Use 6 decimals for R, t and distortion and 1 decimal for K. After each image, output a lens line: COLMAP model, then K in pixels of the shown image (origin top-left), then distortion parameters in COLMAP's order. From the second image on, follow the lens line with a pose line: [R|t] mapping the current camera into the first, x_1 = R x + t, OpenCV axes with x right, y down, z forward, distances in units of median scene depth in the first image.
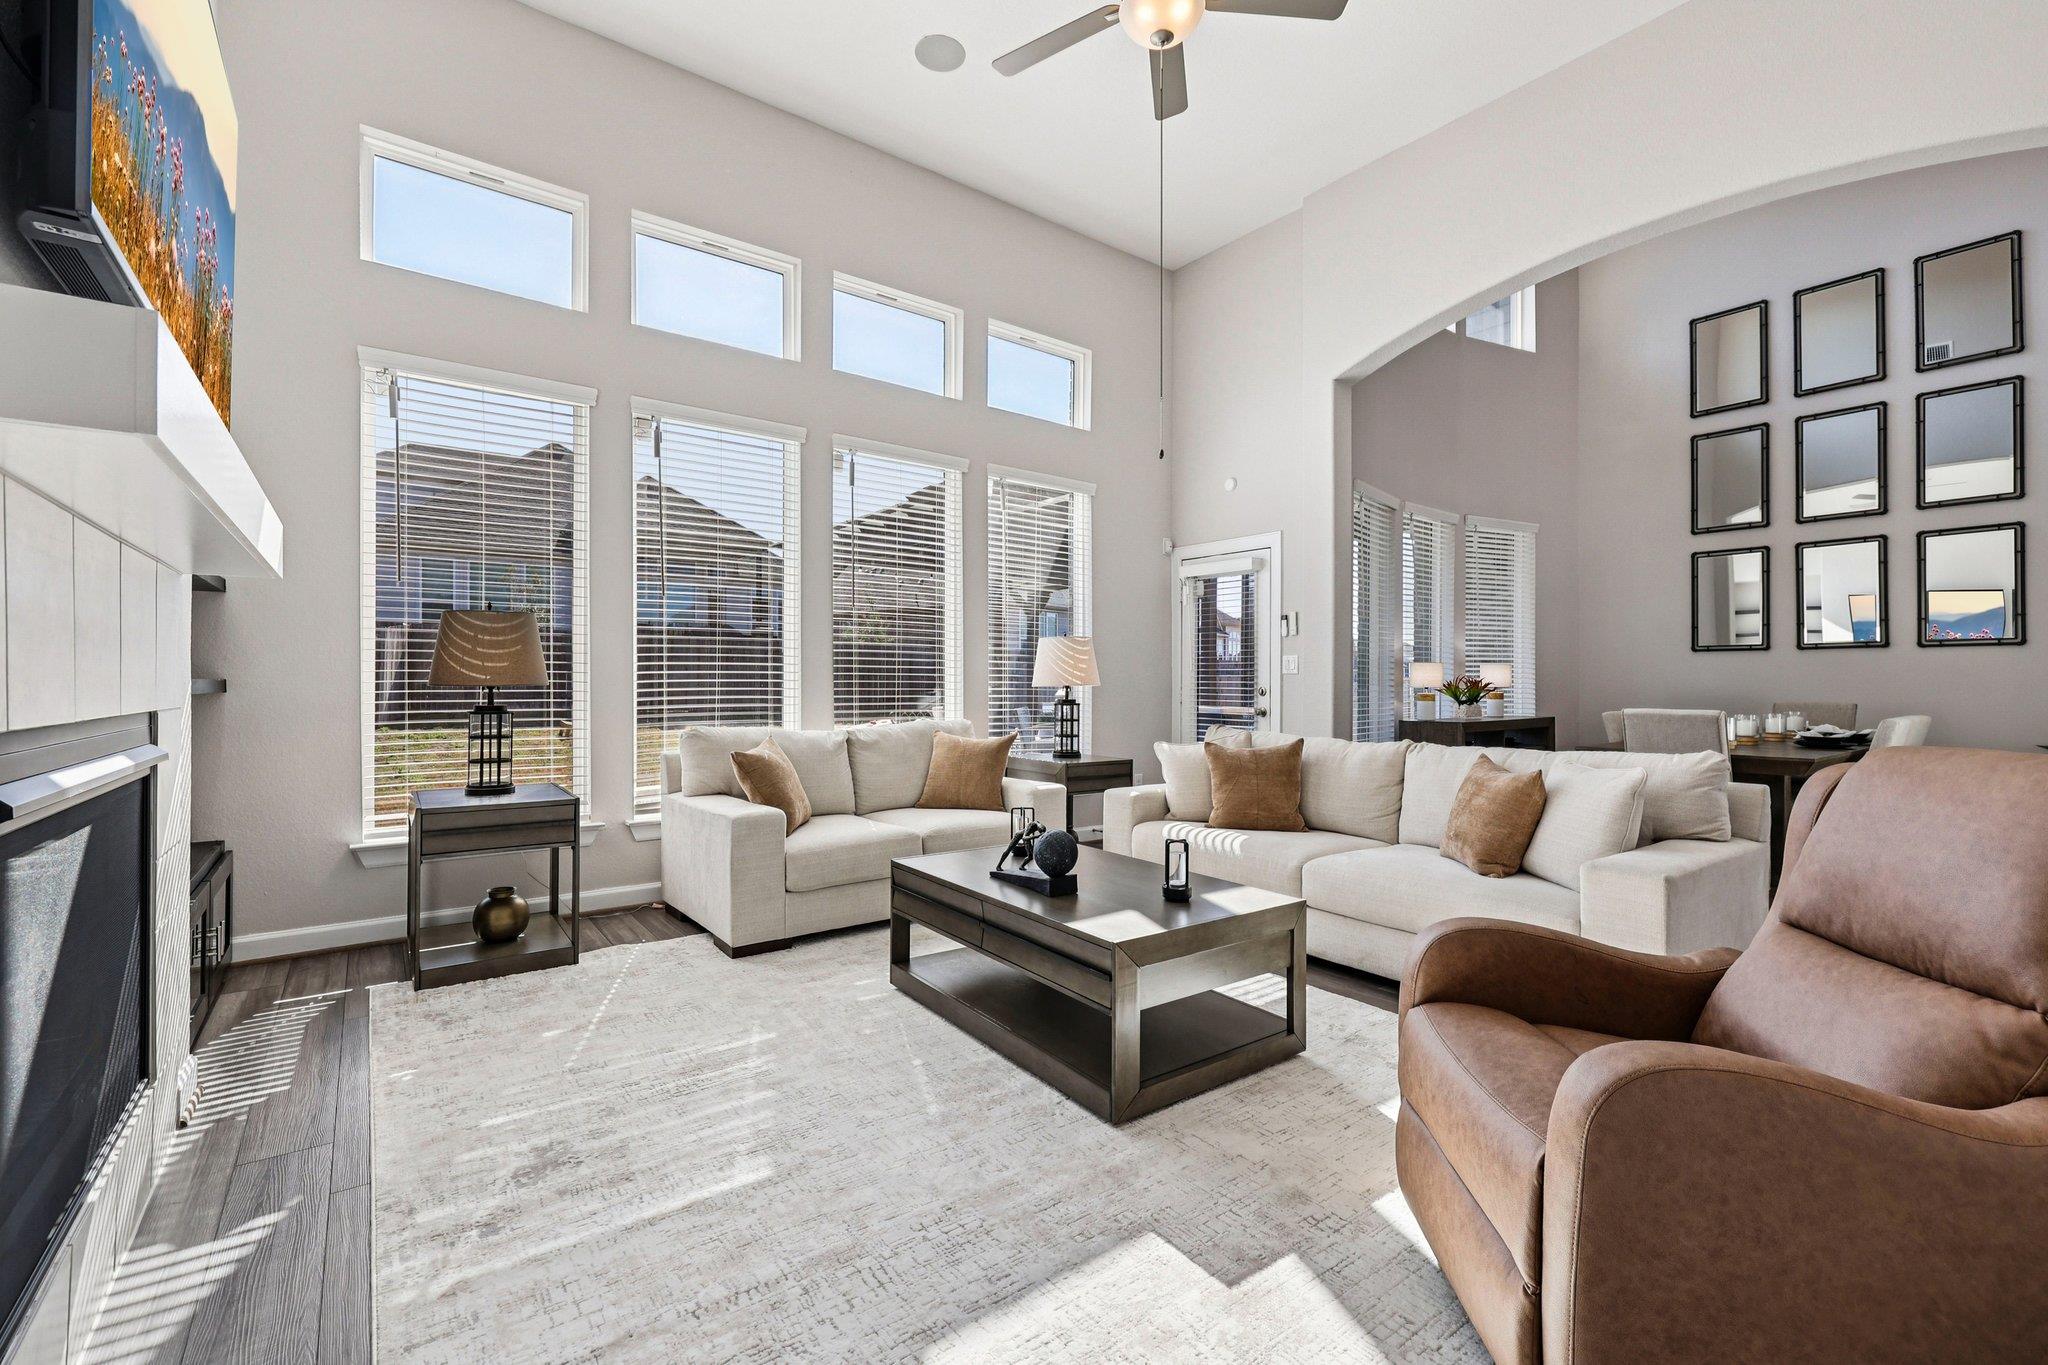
lens RADIAL K [[885.4, 0, 1029.1], [0, 885.4, 681.4], [0, 0, 1]] dist [-0.000963, -0.000077]
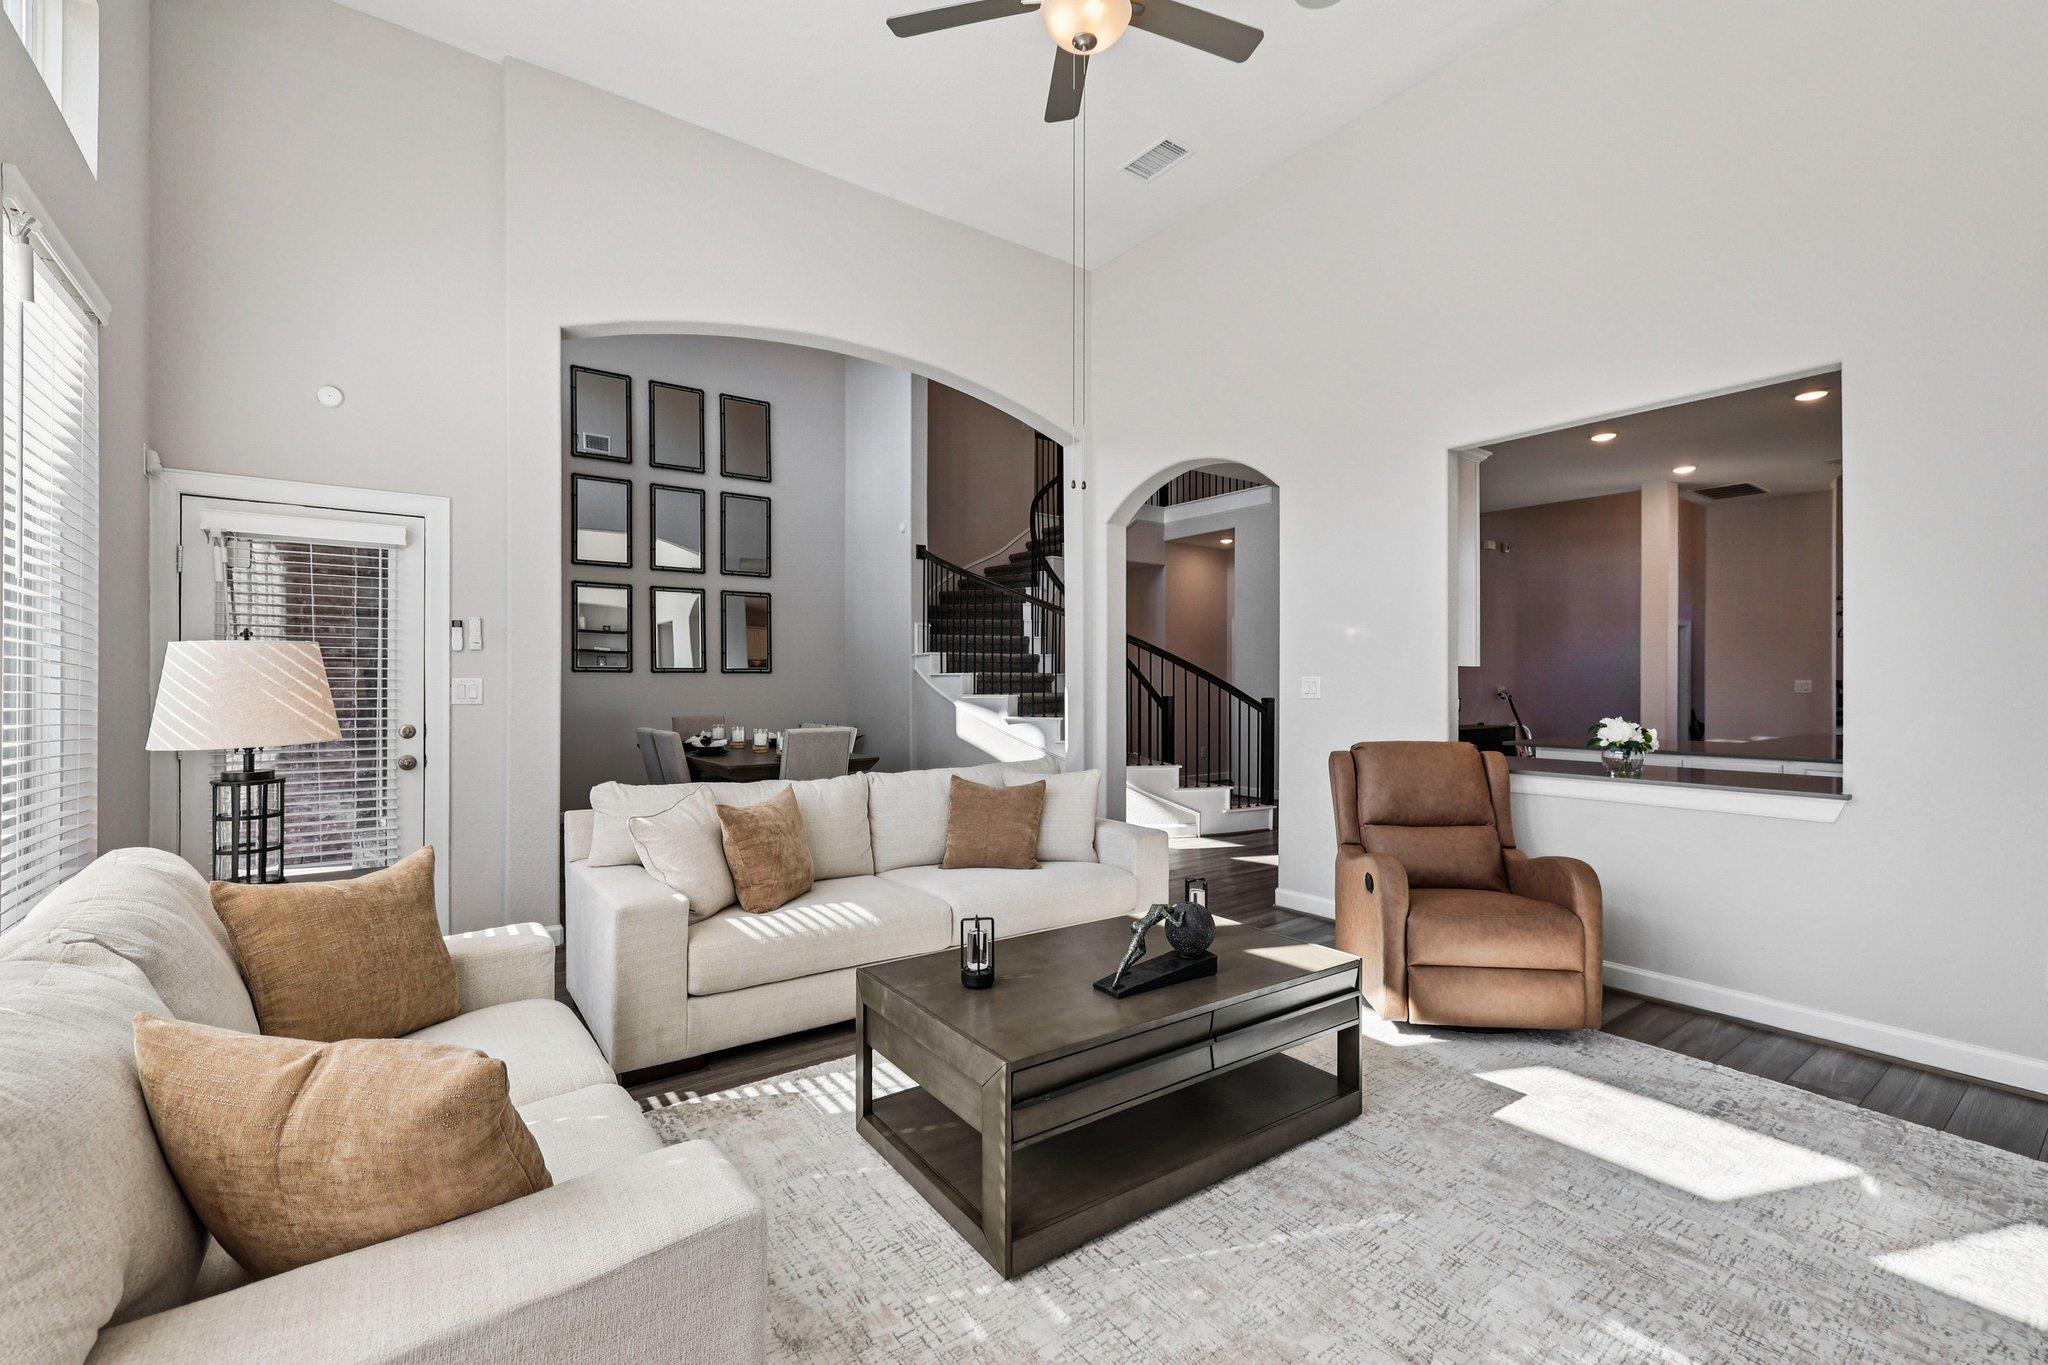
lens RADIAL K [[877.1, 0, 1024.0], [0, 877.1, 682.5], [0, 0, 1]] dist [0.003651, 0.000348]
pose [[-0.000334, -0.001475, 0.999999, -0.432187], [-0.001097, 0.999998, 0.001474, -0.029371], [-0.999999, -0.001097, -0.000336, 0.587109]]
